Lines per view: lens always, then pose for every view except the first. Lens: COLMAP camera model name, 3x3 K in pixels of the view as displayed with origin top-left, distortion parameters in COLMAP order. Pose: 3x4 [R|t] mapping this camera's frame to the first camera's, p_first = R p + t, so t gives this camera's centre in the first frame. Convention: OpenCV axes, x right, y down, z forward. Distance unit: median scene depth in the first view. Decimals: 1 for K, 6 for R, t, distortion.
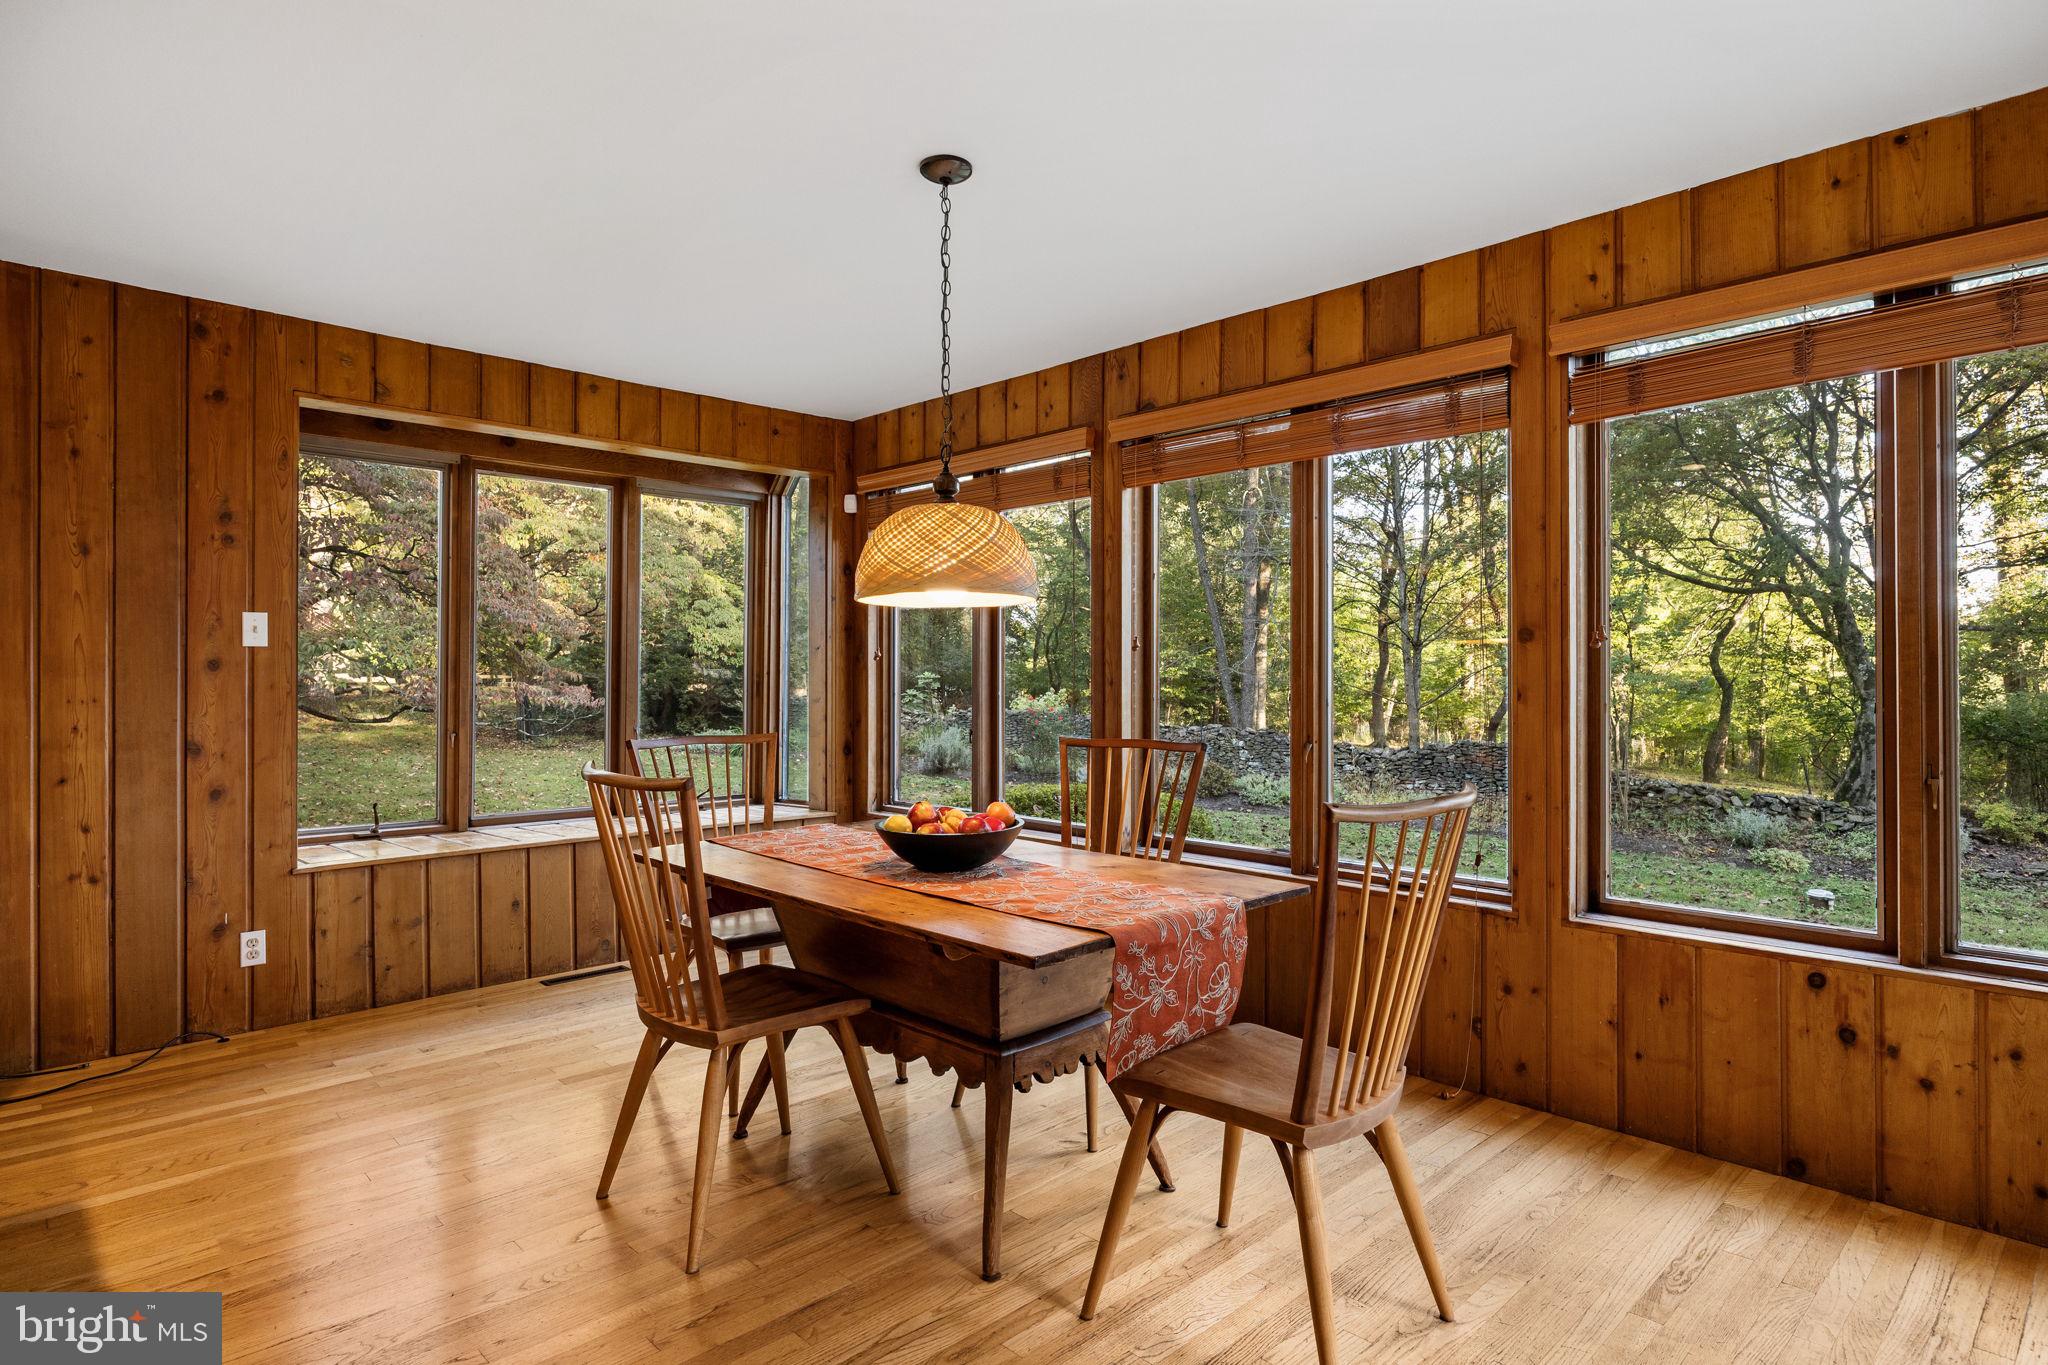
lens RADIAL K [[1096.7, 0, 1025.8], [0, 1096.7, 663.0], [0, 0, 1]] dist [-0.007823, -0.000026]
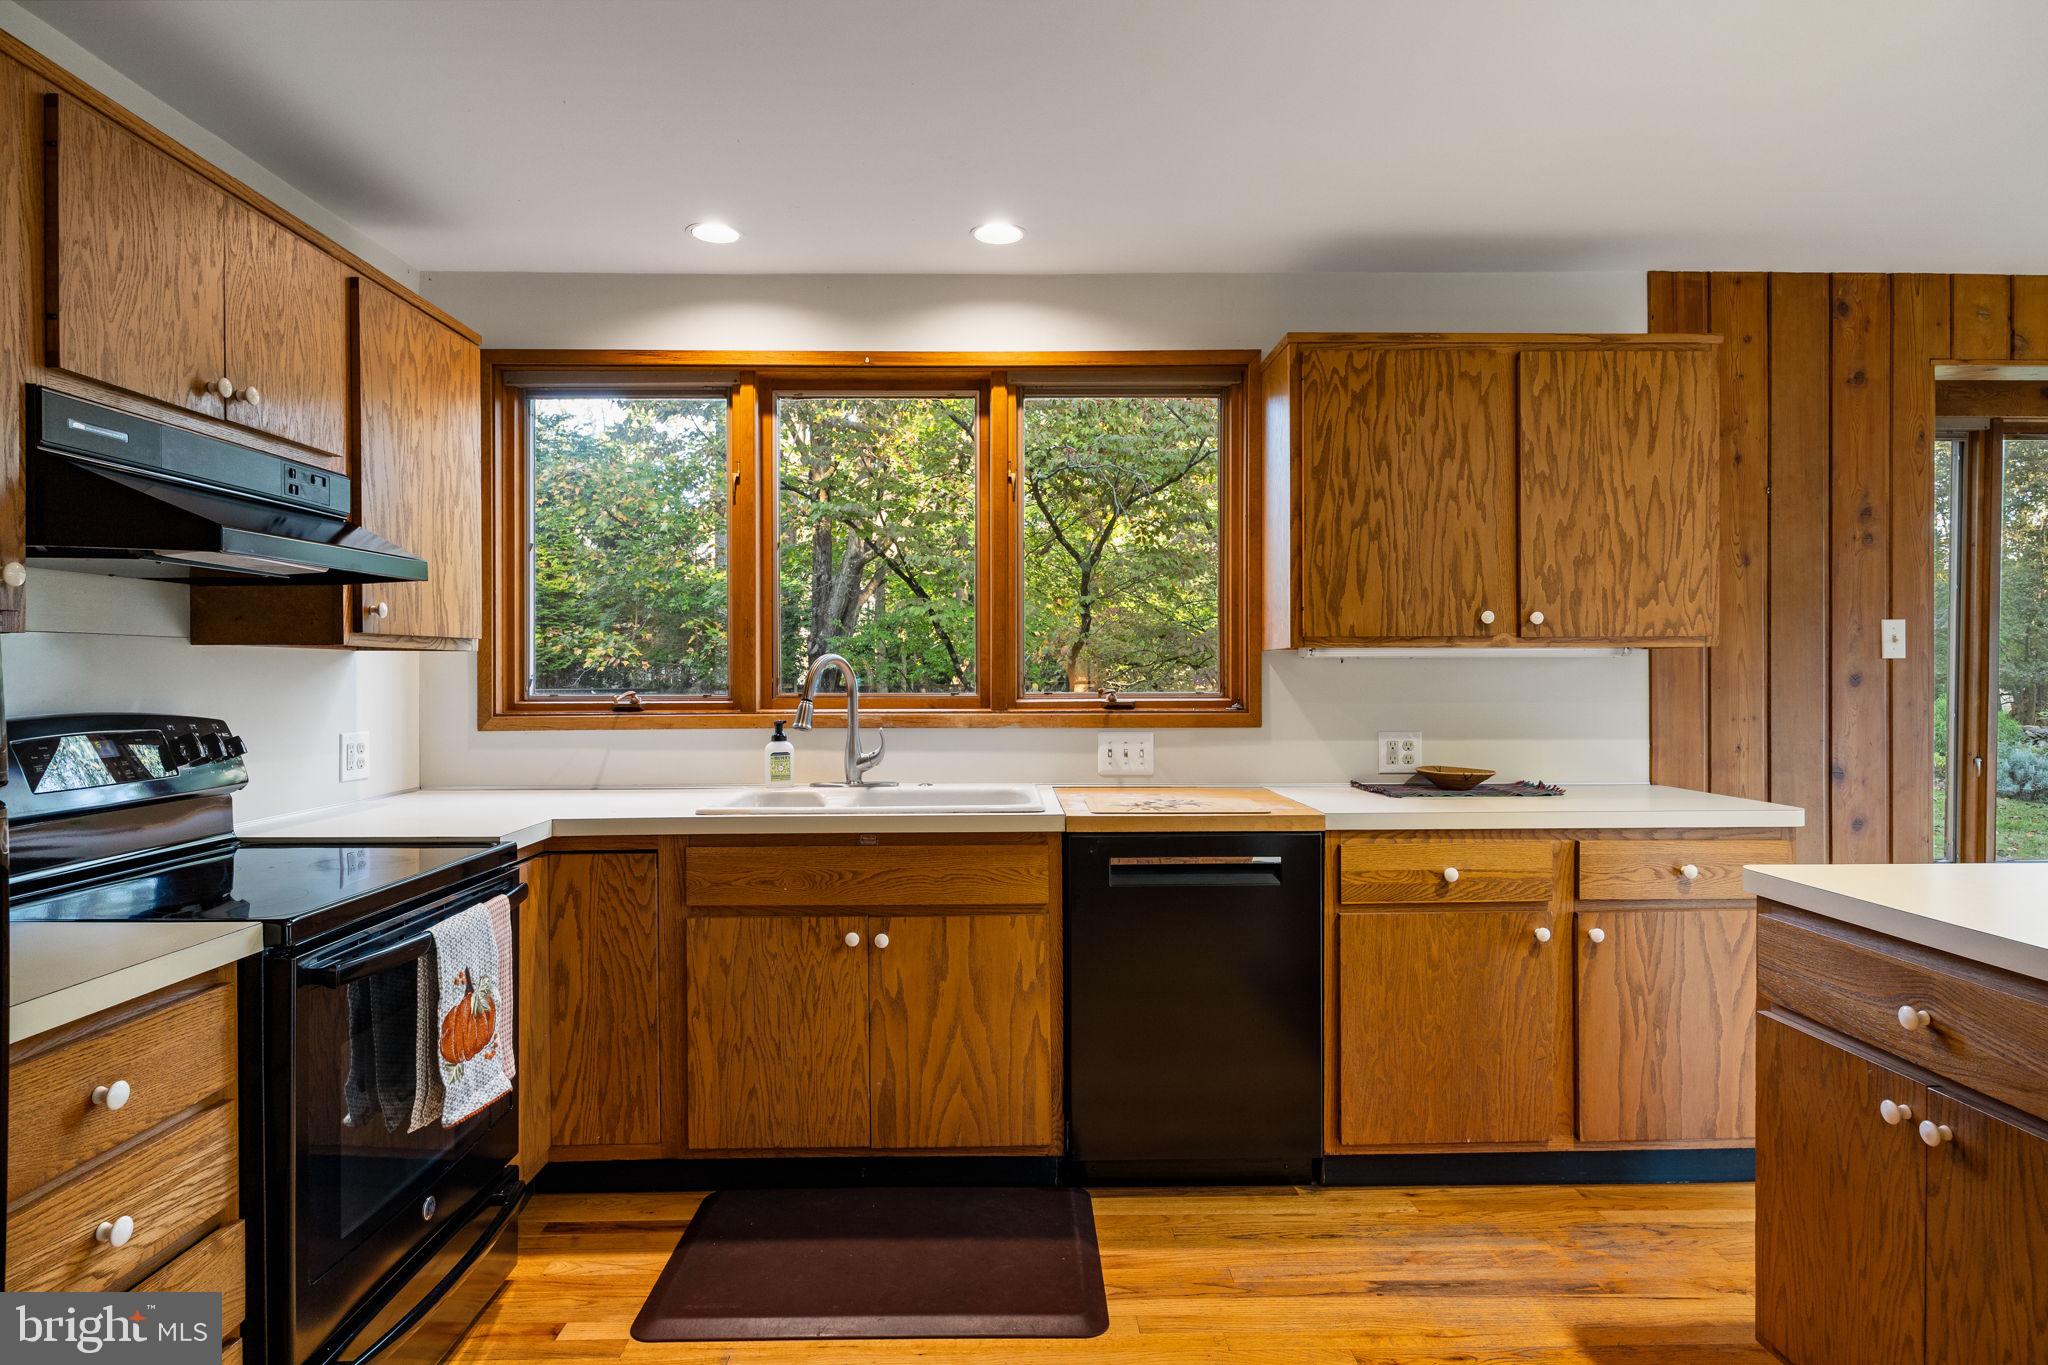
lens RADIAL K [[1126.7, 0, 1015.5], [0, 1126.7, 669.3], [0, 0, 1]] dist [-0.002490, -0.000977]
pose [[0.728410, -0.007500, -0.685100, -0.652278], [0.011106, 0.999938, 0.000861, -0.016242], [0.685051, -0.008235, 0.728448, -0.151738]]
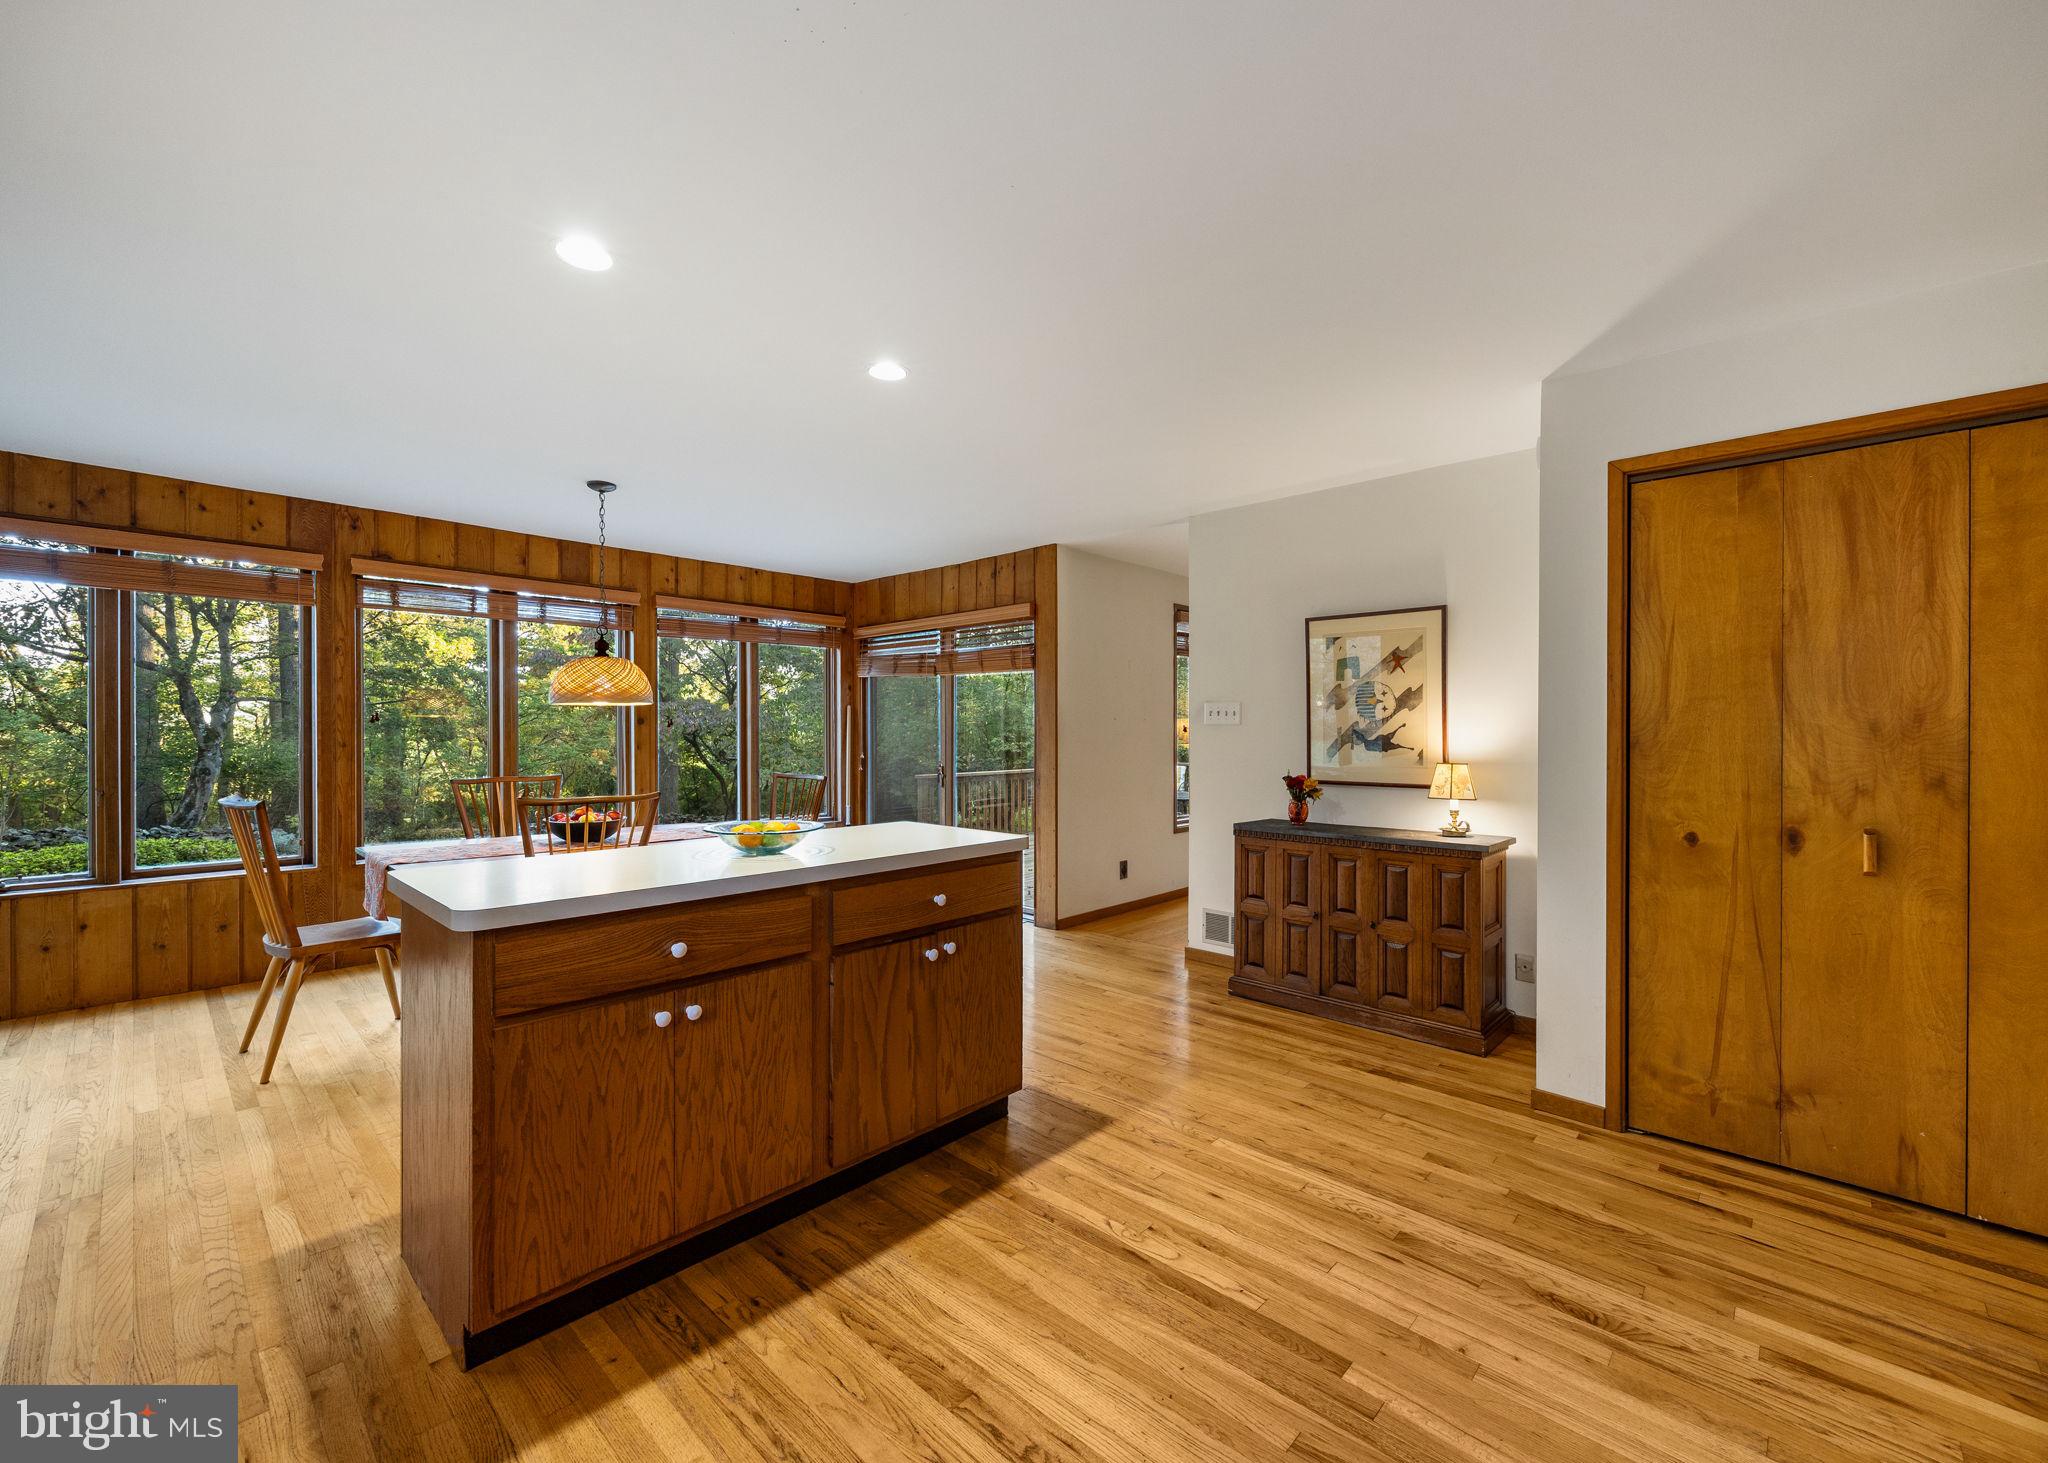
lens RADIAL K [[843.3, 0, 1016.9], [0, 843.3, 737.6], [0, 0, 1]] dist [0.008087, -0.000247]
pose [[-0.040096, -0.010911, 0.999136, -1.259182], [-0.012182, 0.999871, 0.010430, -0.016890], [-0.999122, -0.011753, -0.040224, 0.235807]]
